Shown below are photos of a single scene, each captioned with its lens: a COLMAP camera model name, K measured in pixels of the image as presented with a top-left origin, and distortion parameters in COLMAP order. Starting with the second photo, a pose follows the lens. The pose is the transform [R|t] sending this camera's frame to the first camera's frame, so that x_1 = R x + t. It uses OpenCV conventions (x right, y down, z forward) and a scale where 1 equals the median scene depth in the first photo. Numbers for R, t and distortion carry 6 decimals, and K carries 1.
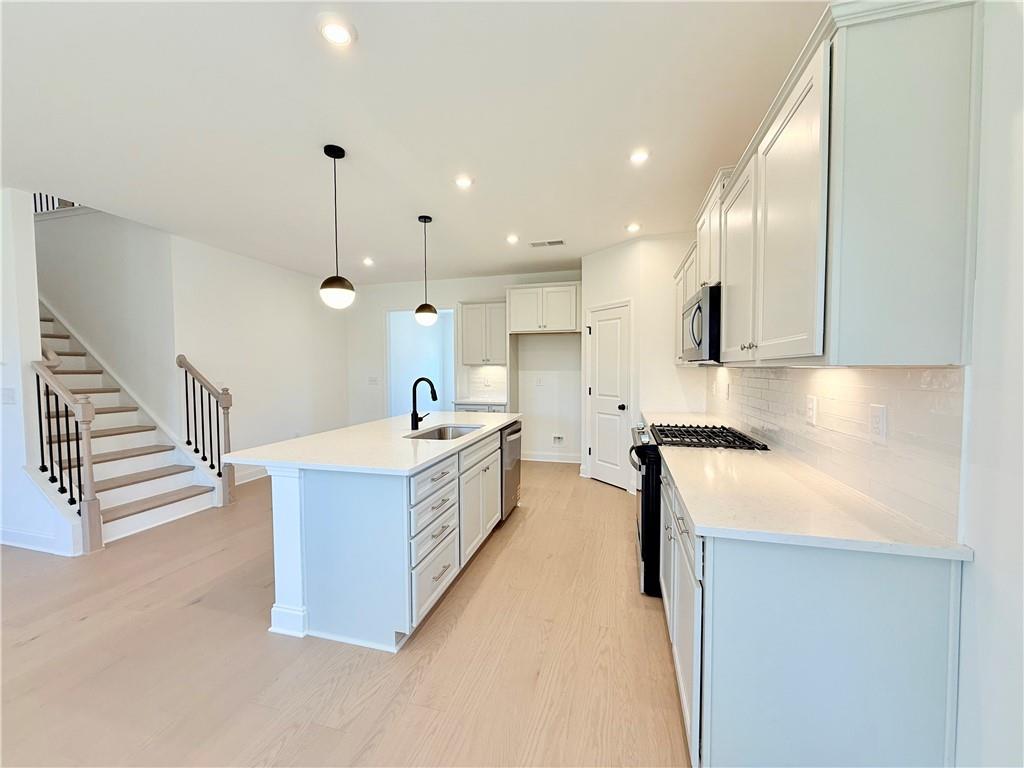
lens RADIAL K [[407.4, 0, 512.0], [0, 407.4, 384.0], [0, 0, 1]] dist [-0.000653, -0.000310]
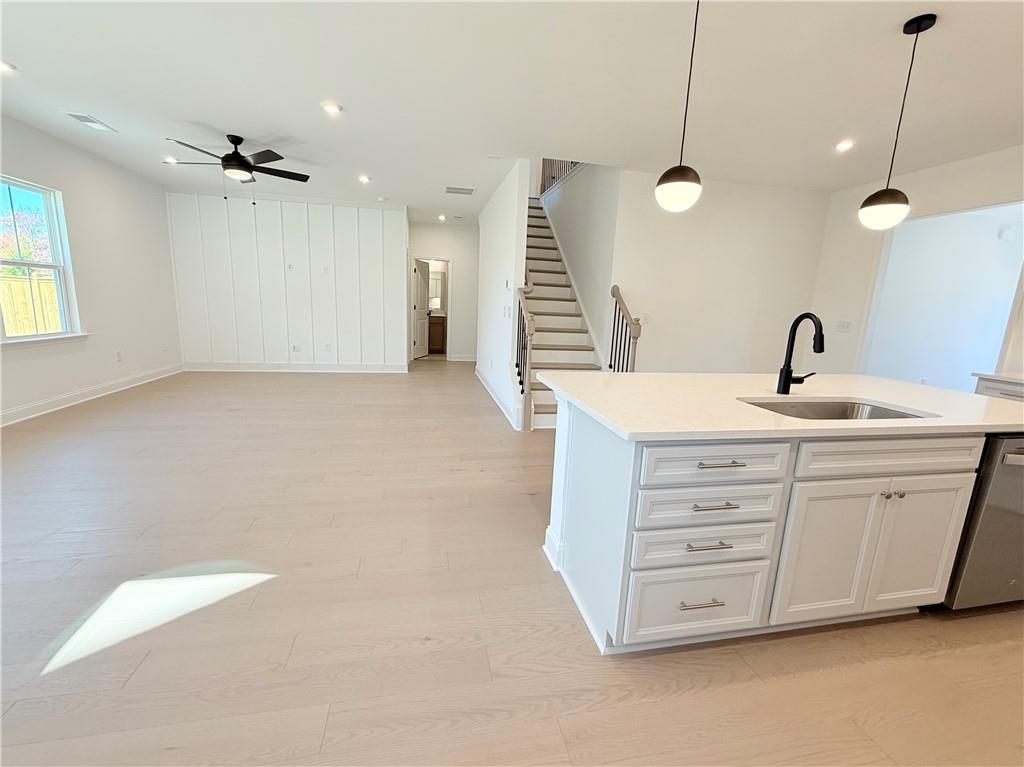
lens RADIAL K [[431.3, 0, 508.6], [0, 431.3, 385.6], [0, 0, 1]] dist [0.000260, -0.000271]
pose [[0.445762, 0.195427, -0.873558, 0.164007], [-0.081988, 0.980689, 0.177556, 0.013140], [0.891389, -0.007527, 0.453177, 0.297813]]
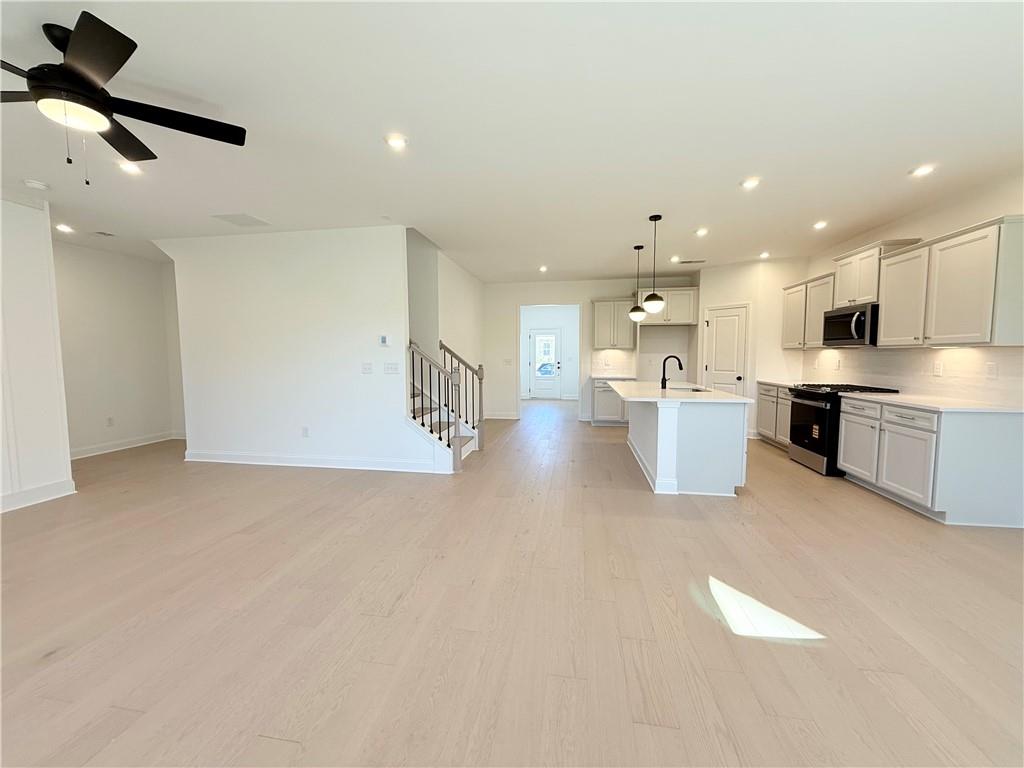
lens RADIAL K [[411.8, 0, 512.0], [0, 411.8, 384.0], [0, 0, 1]] dist [0.002097, 0.000175]
pose [[0.994533, -0.007869, 0.104126, -0.982415], [0.004382, 0.999423, 0.033681, 0.036693], [-0.104330, -0.033041, 0.993994, -0.517537]]
